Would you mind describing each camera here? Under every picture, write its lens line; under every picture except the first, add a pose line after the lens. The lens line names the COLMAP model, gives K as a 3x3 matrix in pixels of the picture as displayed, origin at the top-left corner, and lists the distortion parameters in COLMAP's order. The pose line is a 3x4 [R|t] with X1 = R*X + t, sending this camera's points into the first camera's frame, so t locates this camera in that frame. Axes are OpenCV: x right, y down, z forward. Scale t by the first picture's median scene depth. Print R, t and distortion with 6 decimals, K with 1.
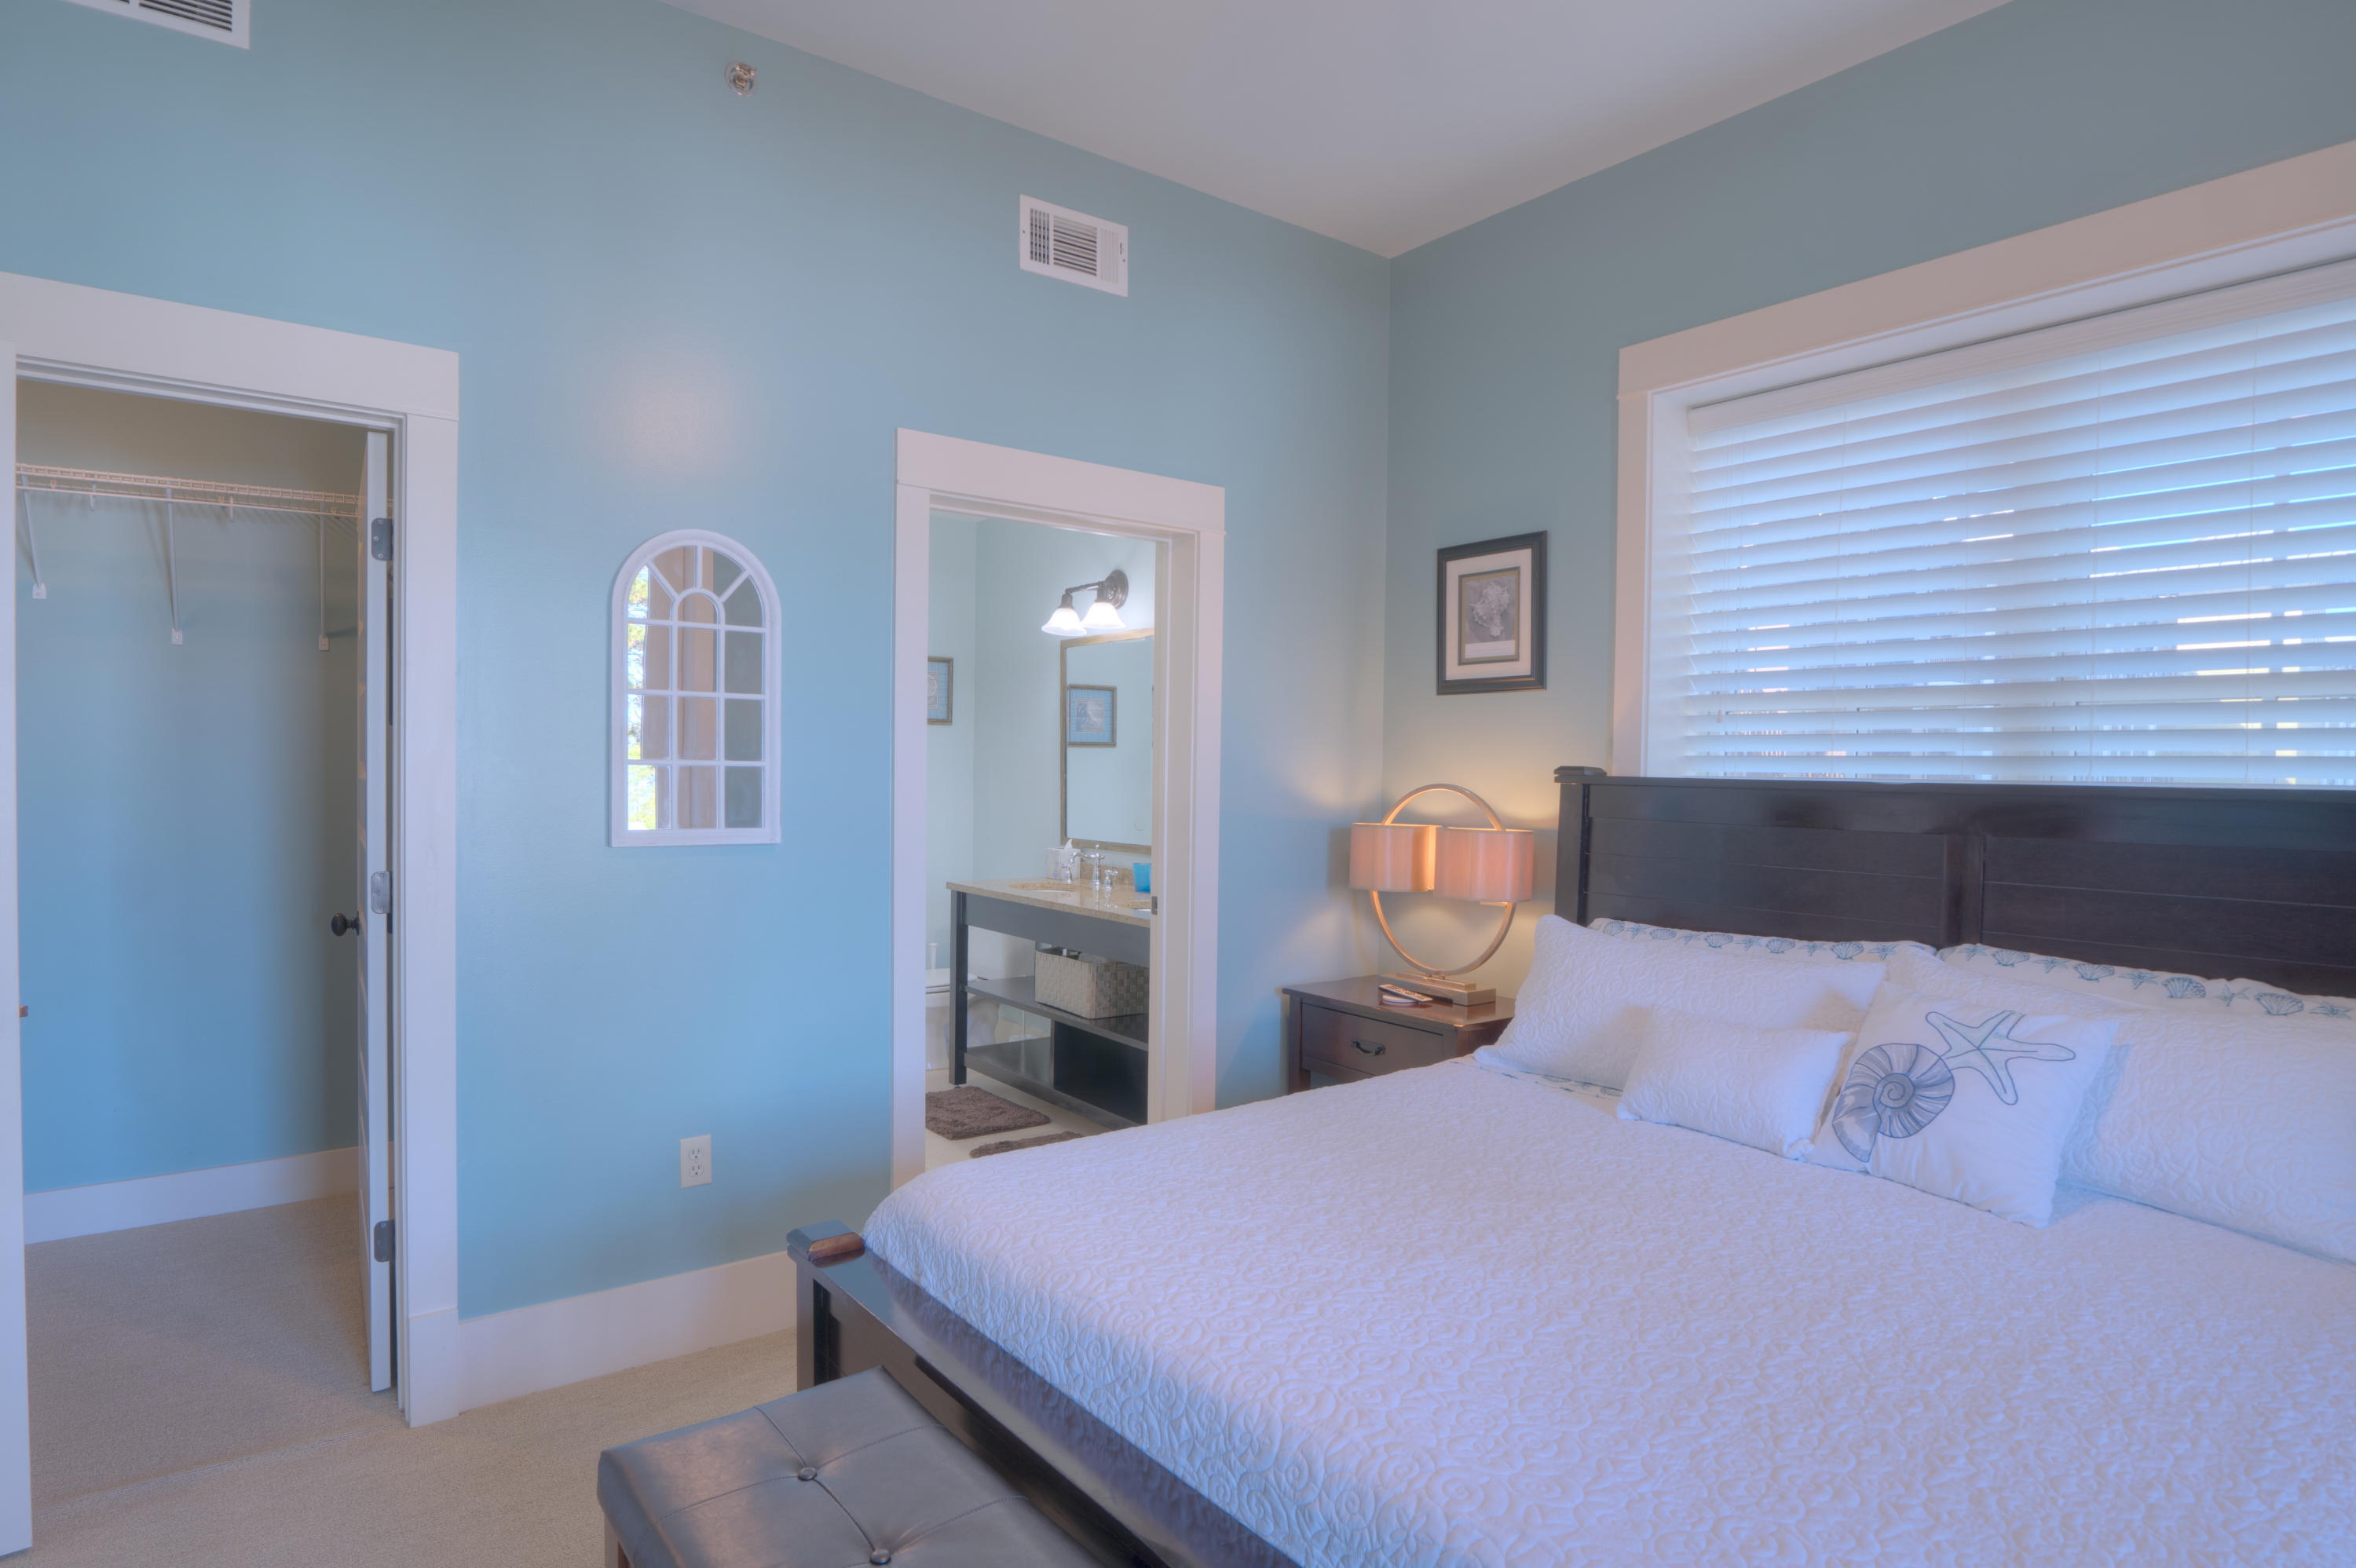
lens RADIAL K [[1251.8, 0, 1170.1], [0, 1251.8, 778.6], [0, 0, 1]] dist [-0.015624, -0.000848]
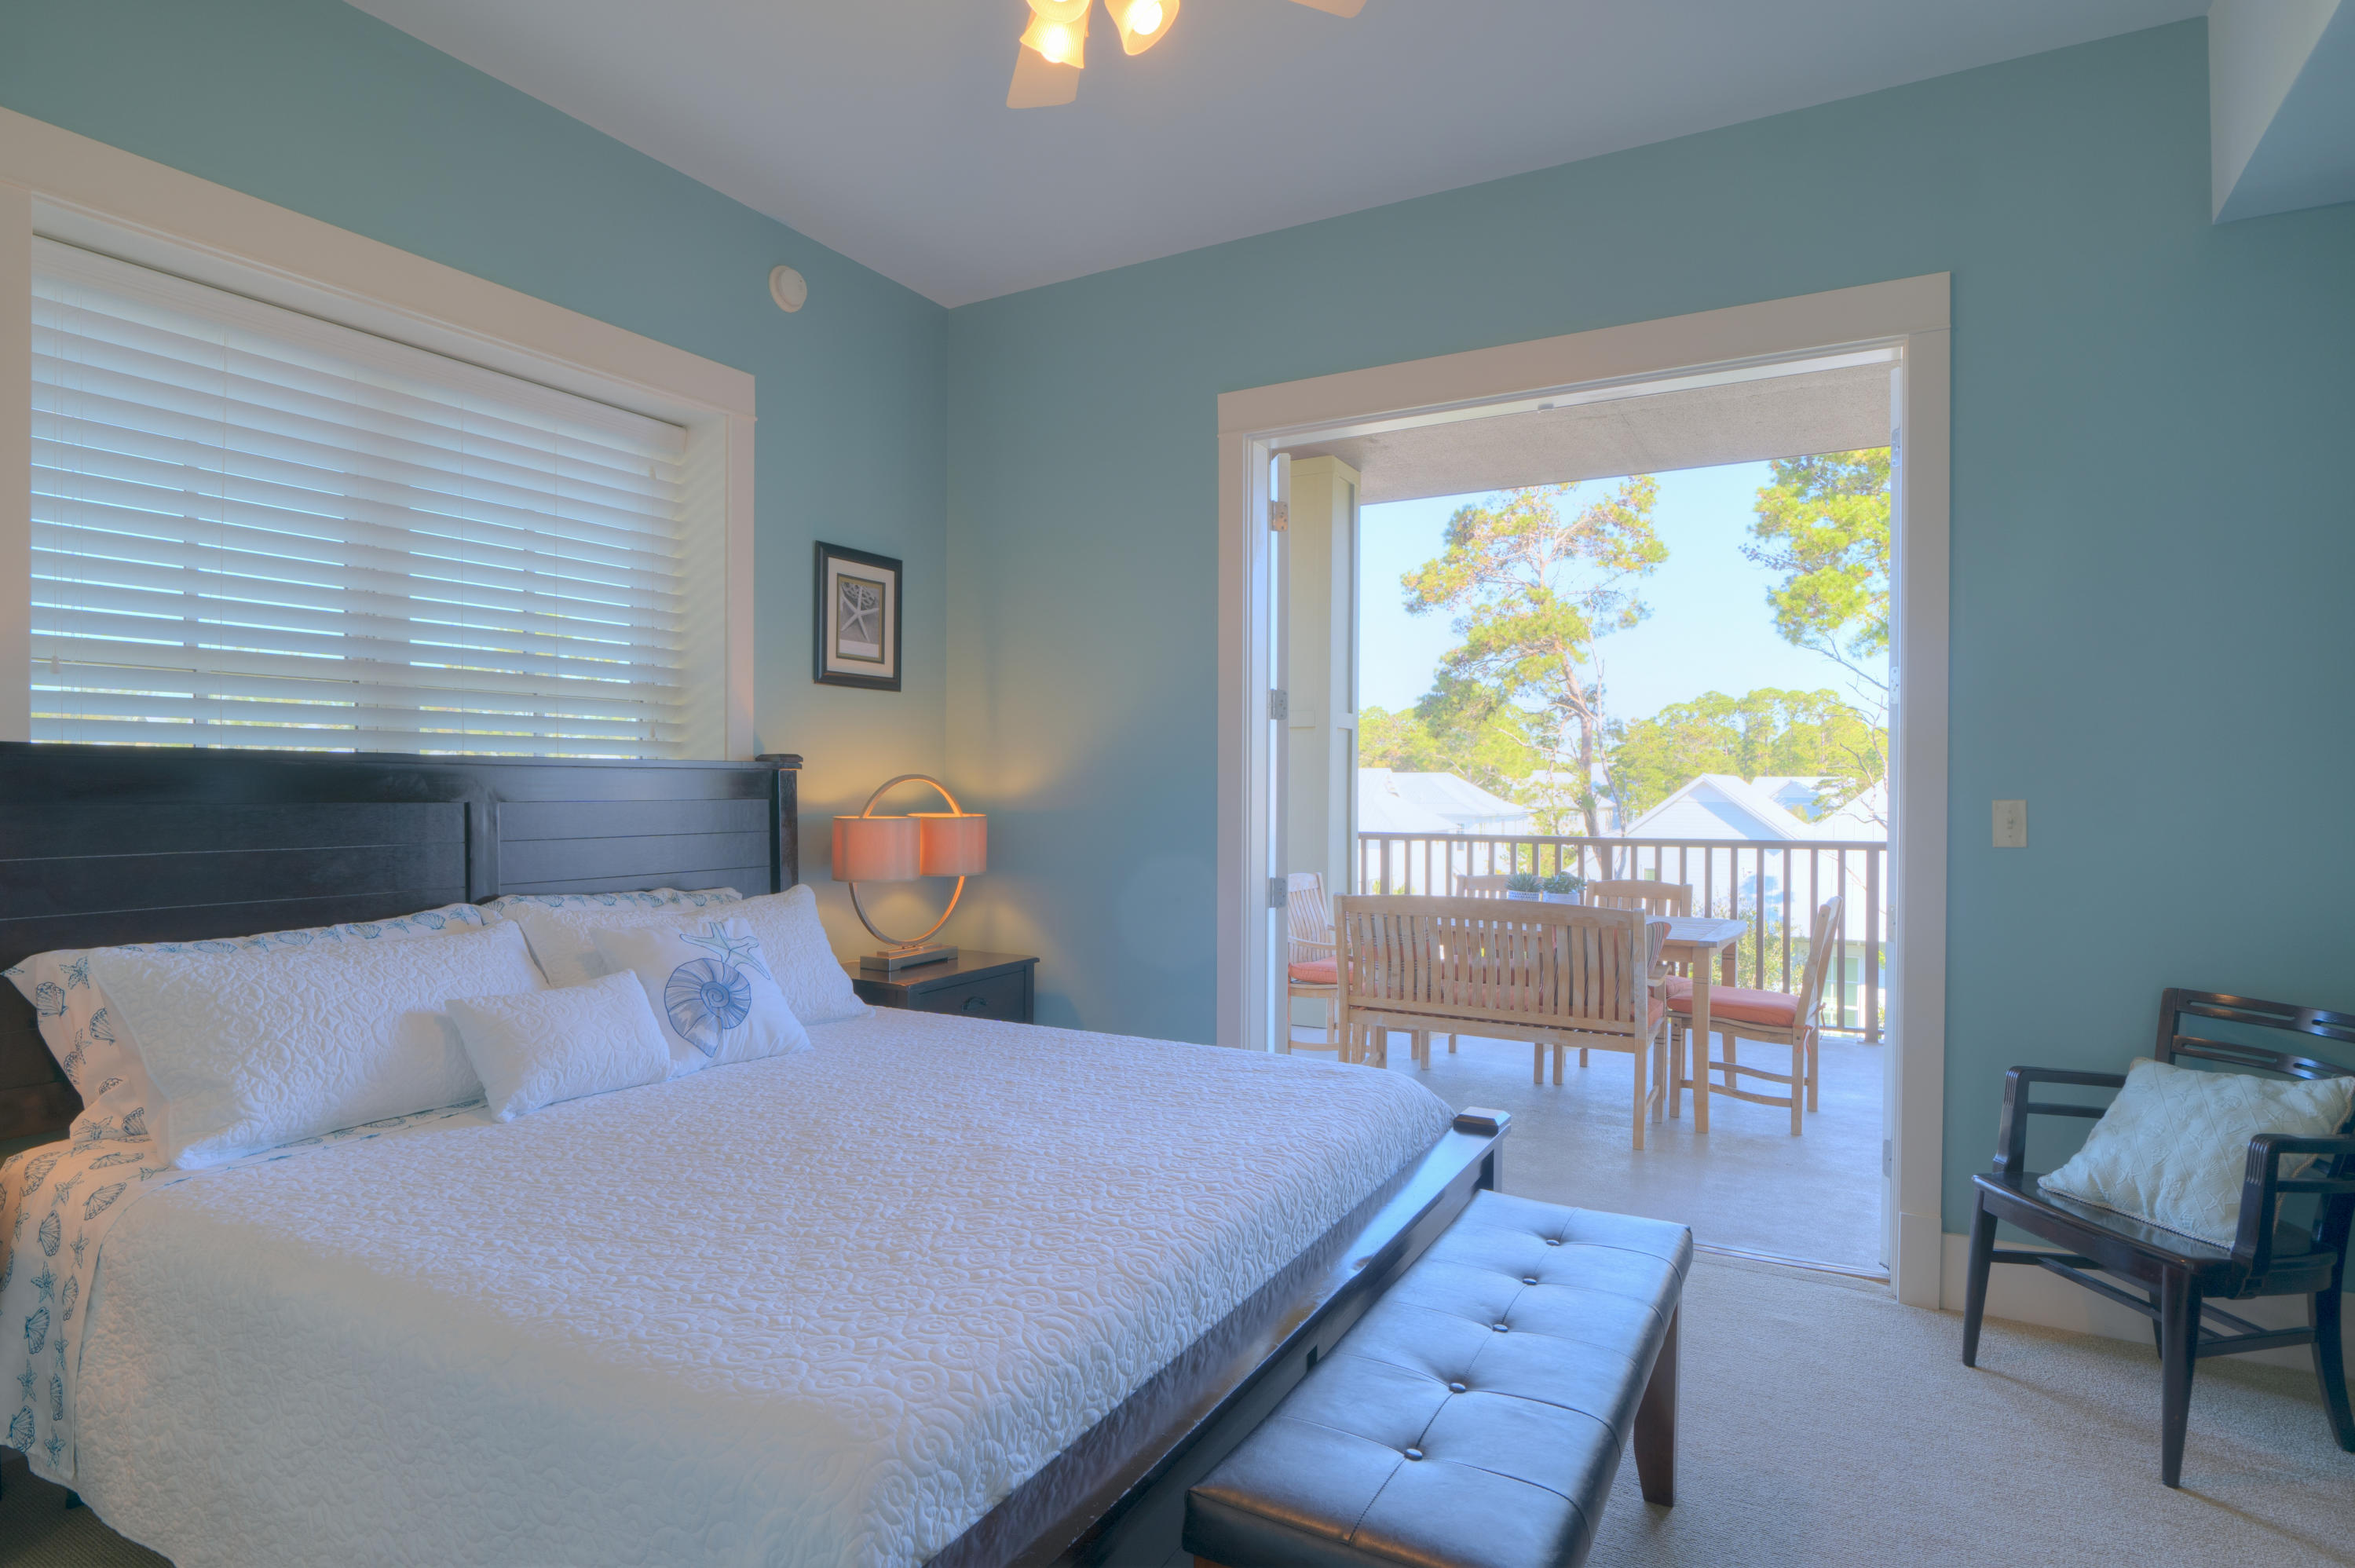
lens RADIAL K [[1251.3, 0, 1170.9], [0, 1251.3, 785.6], [0, 0, 1]] dist [-0.015624, -0.000848]
pose [[-0.395423, -0.031114, 0.917972, -0.856334], [-0.016202, 0.999507, 0.026898, -0.015058], [-0.918356, -0.004236, -0.395733, 1.147058]]
